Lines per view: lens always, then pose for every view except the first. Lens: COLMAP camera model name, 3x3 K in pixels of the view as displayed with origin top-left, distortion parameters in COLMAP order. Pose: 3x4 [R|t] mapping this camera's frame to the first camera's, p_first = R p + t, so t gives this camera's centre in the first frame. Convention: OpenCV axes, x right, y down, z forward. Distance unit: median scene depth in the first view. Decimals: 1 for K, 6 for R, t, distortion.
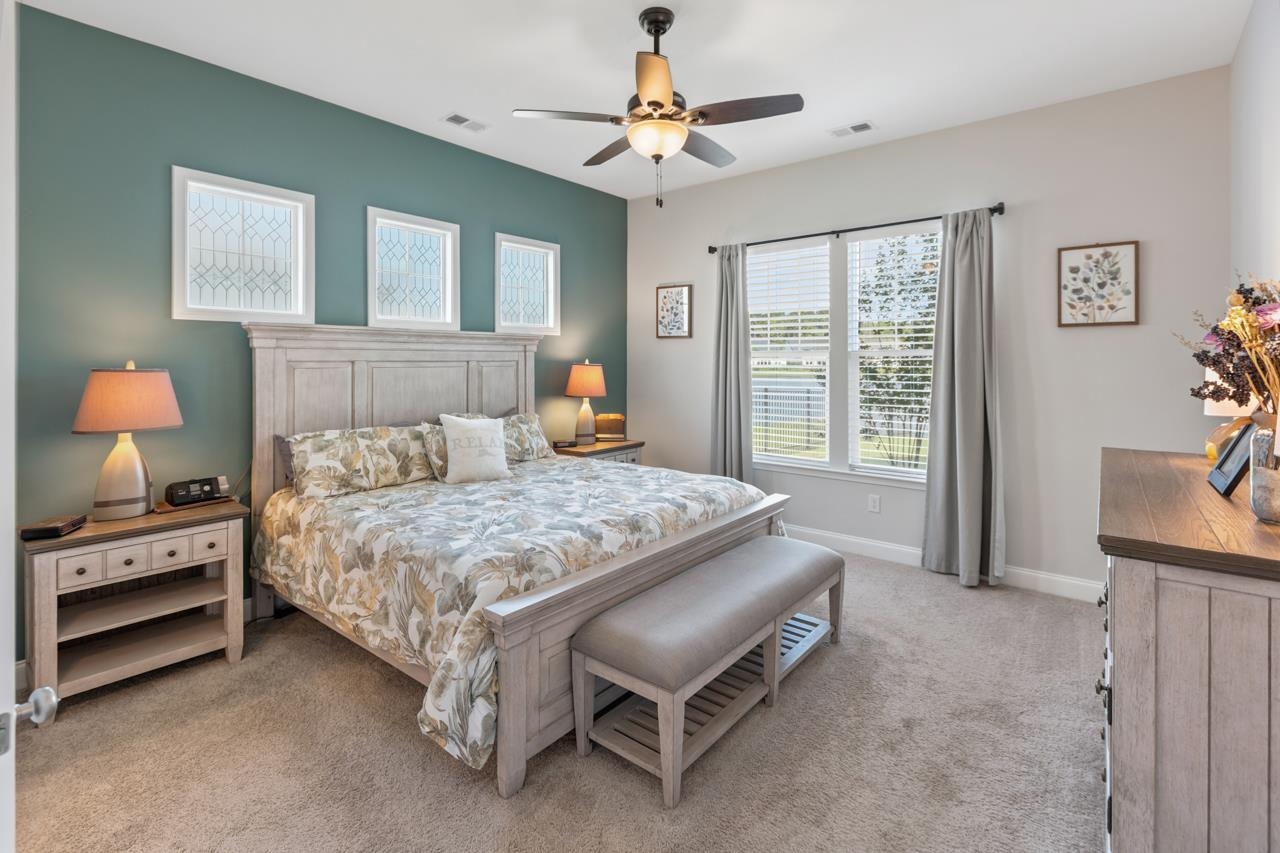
lens RADIAL K [[594.1, 0, 634.9], [0, 594.1, 361.4], [0, 0, 1]] dist [-0.000834, -0.000165]
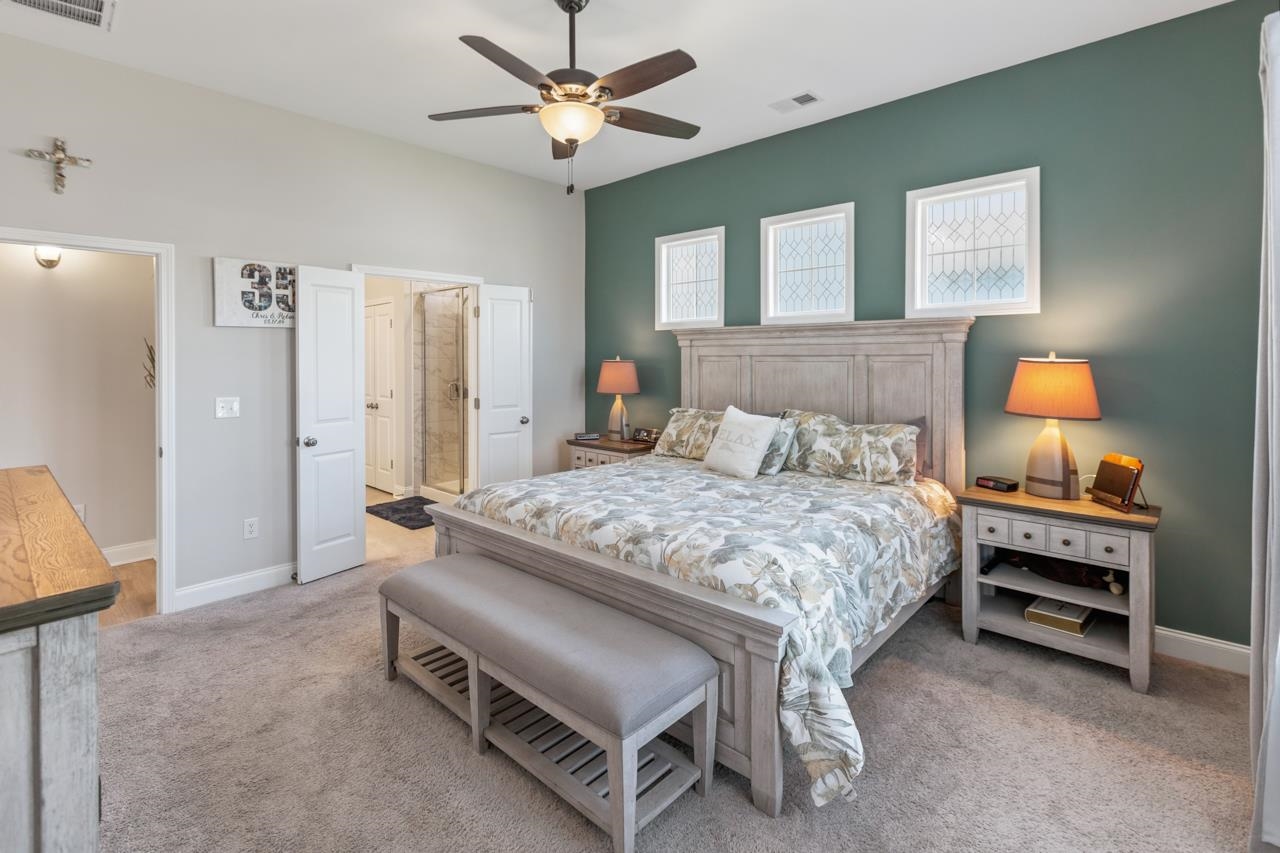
lens RADIAL K [[594.1, 0, 634.9], [0, 594.1, 361.4], [0, 0, 1]] dist [-0.000834, -0.000165]
pose [[-0.063493, 0.009443, -0.997938, 0.650209], [0.005369, 0.999944, 0.009120, -0.000929], [0.997968, -0.004779, -0.063540, 0.771610]]
